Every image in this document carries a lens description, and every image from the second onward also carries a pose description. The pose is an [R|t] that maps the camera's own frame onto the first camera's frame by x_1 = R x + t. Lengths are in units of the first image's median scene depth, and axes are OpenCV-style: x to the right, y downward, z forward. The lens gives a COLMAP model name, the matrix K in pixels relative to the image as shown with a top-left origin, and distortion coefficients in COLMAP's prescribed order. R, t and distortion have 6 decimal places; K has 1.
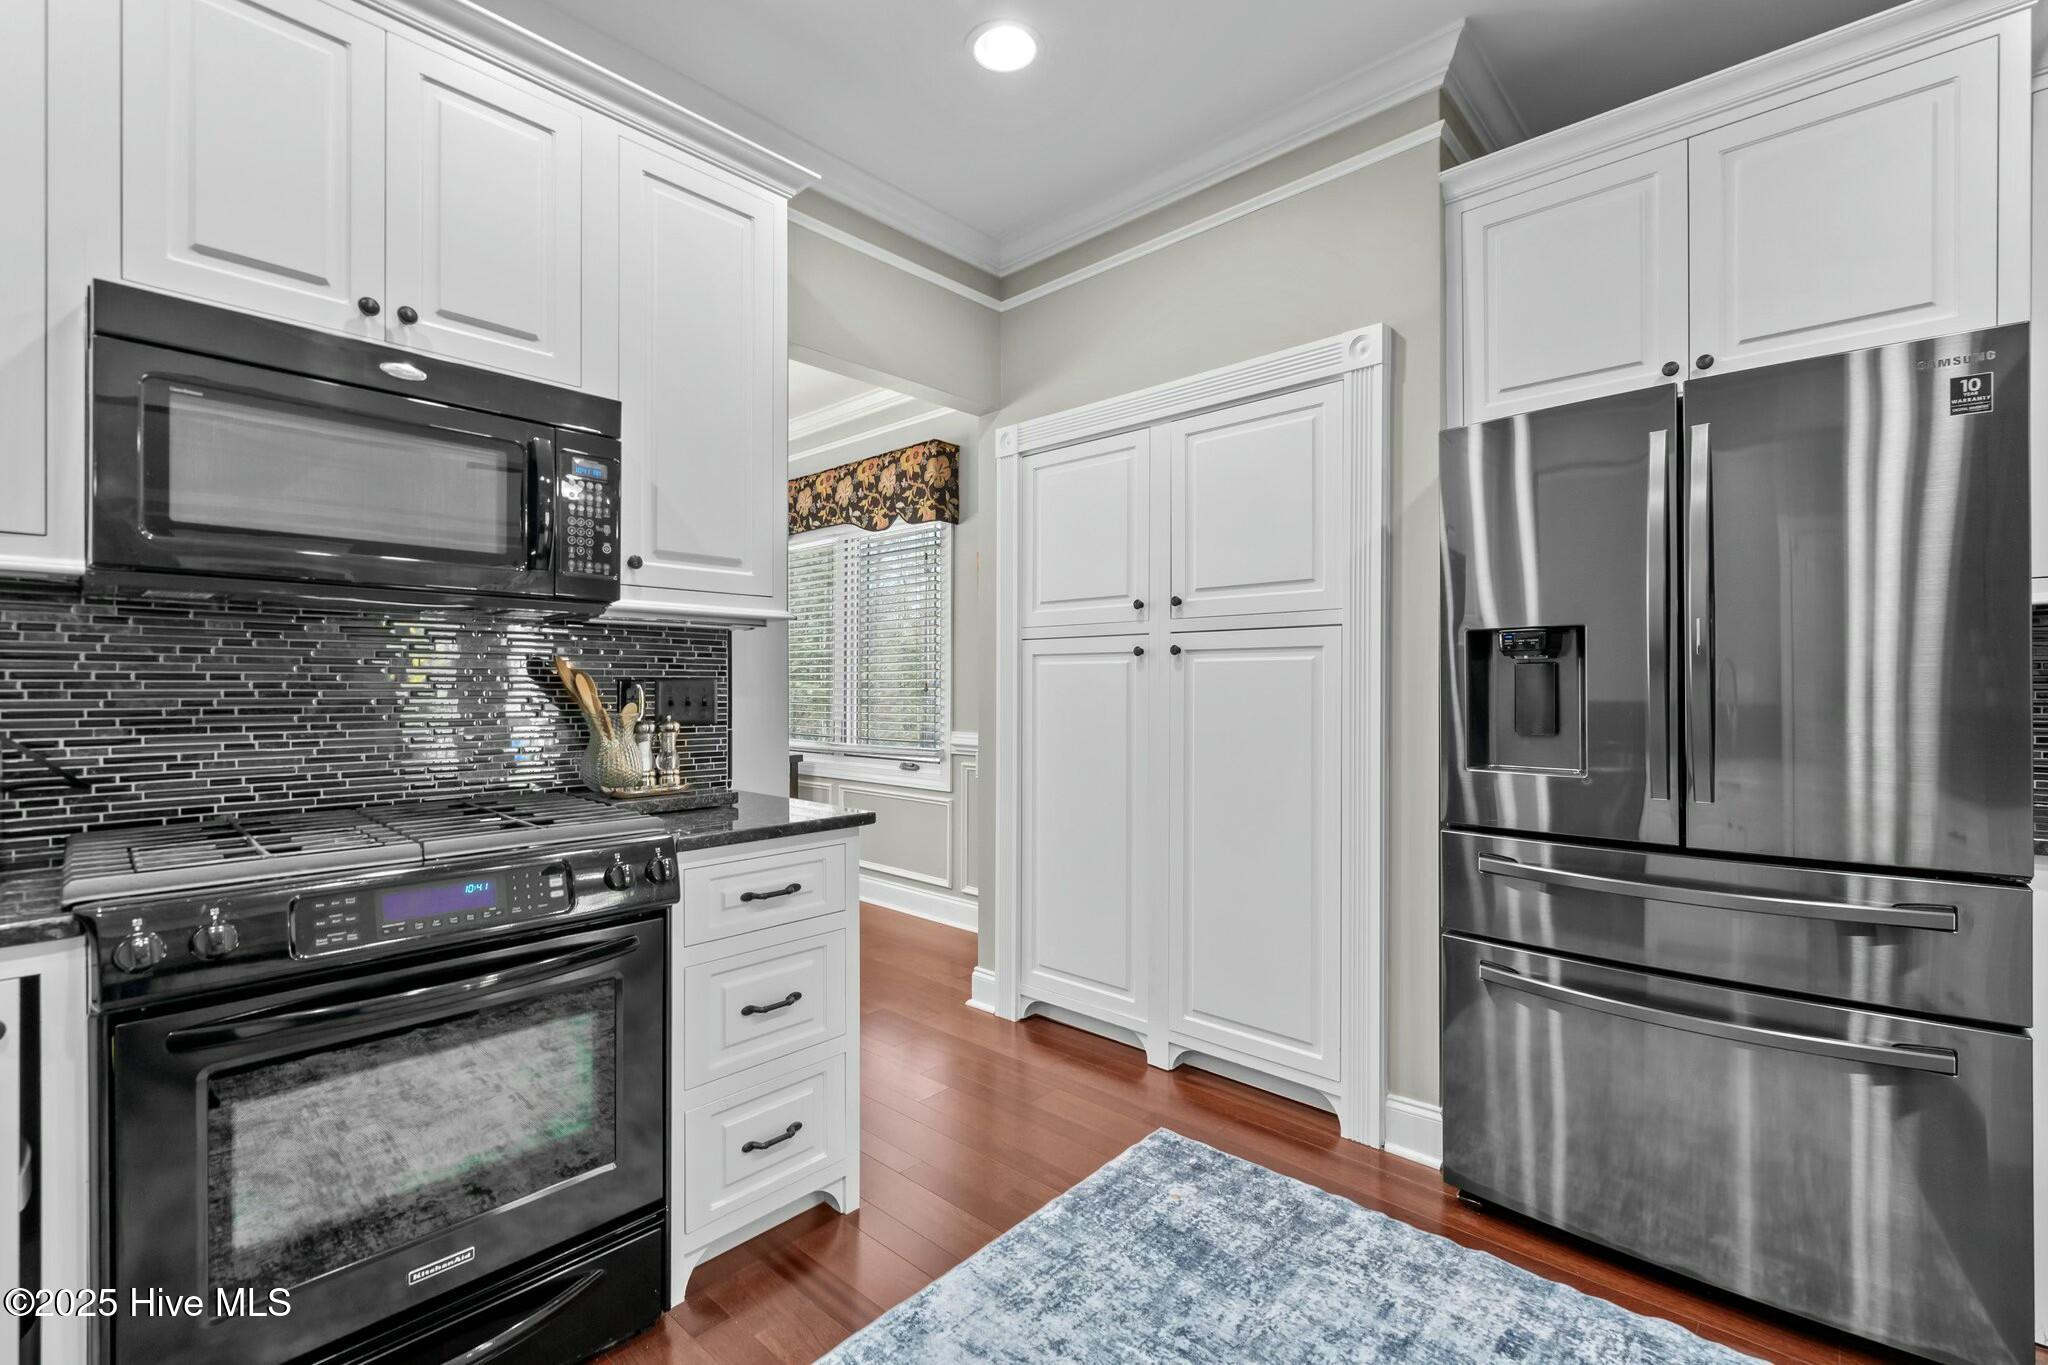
lens RADIAL K [[899.1, 0, 1021.4], [0, 899.1, 690.4], [0, 0, 1]] dist [0.001968, -0.000415]
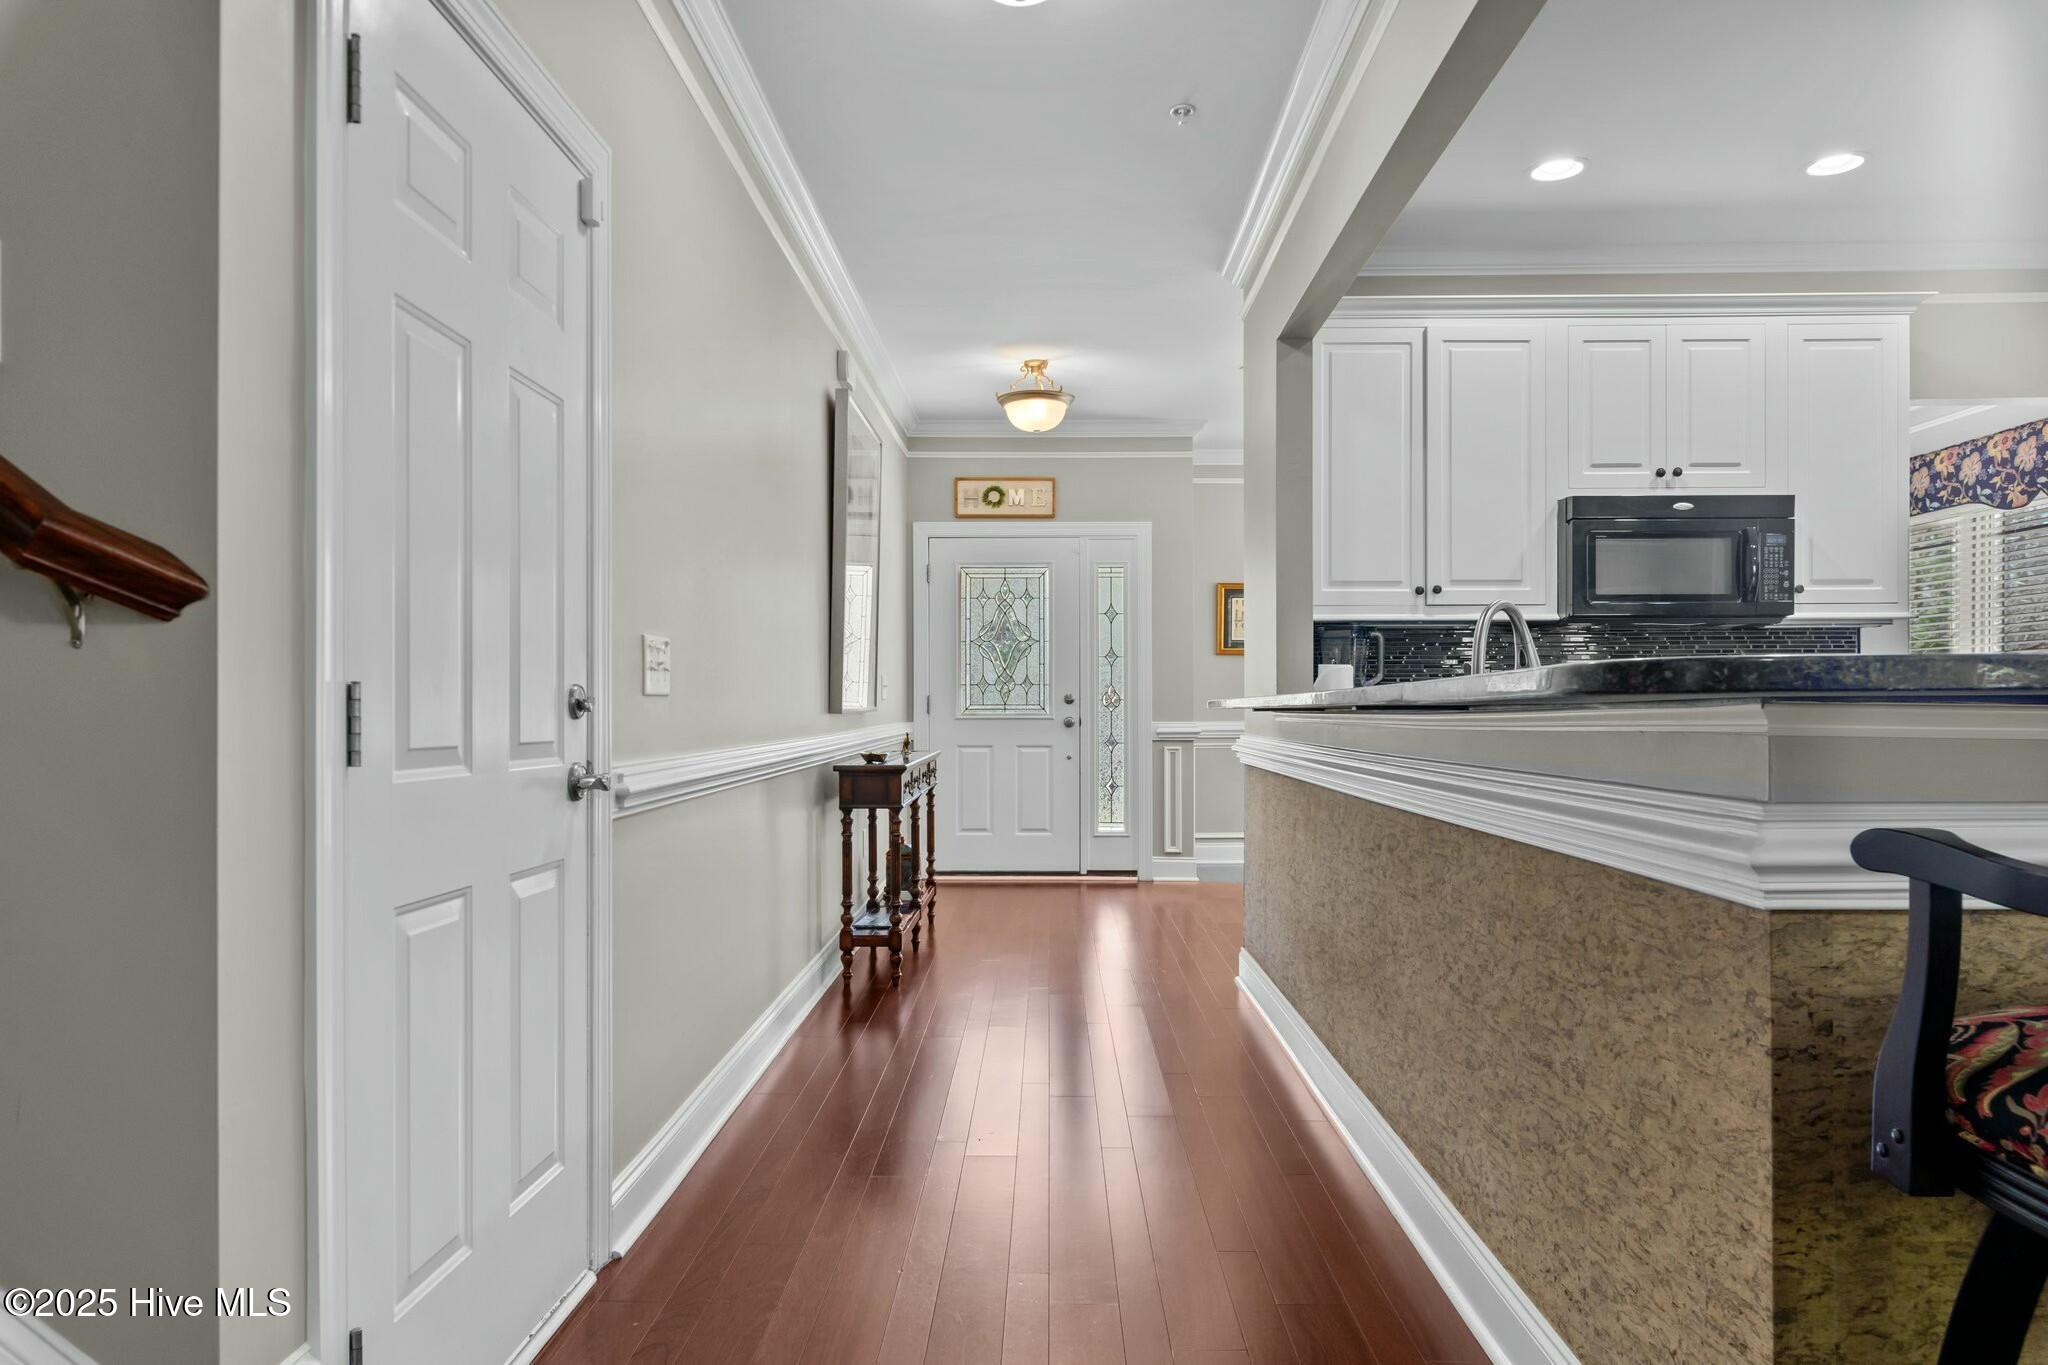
lens RADIAL K [[1284.1, 0, 1021.3], [0, 1284.1, 701.0], [0, 0, 1]] dist [0.000352, -0.002682]
pose [[0.664909, -0.002377, -0.746921, 0.303480], [-0.000607, 0.999993, -0.003723, 0.056061], [0.746924, 0.002929, 0.664902, -1.327446]]
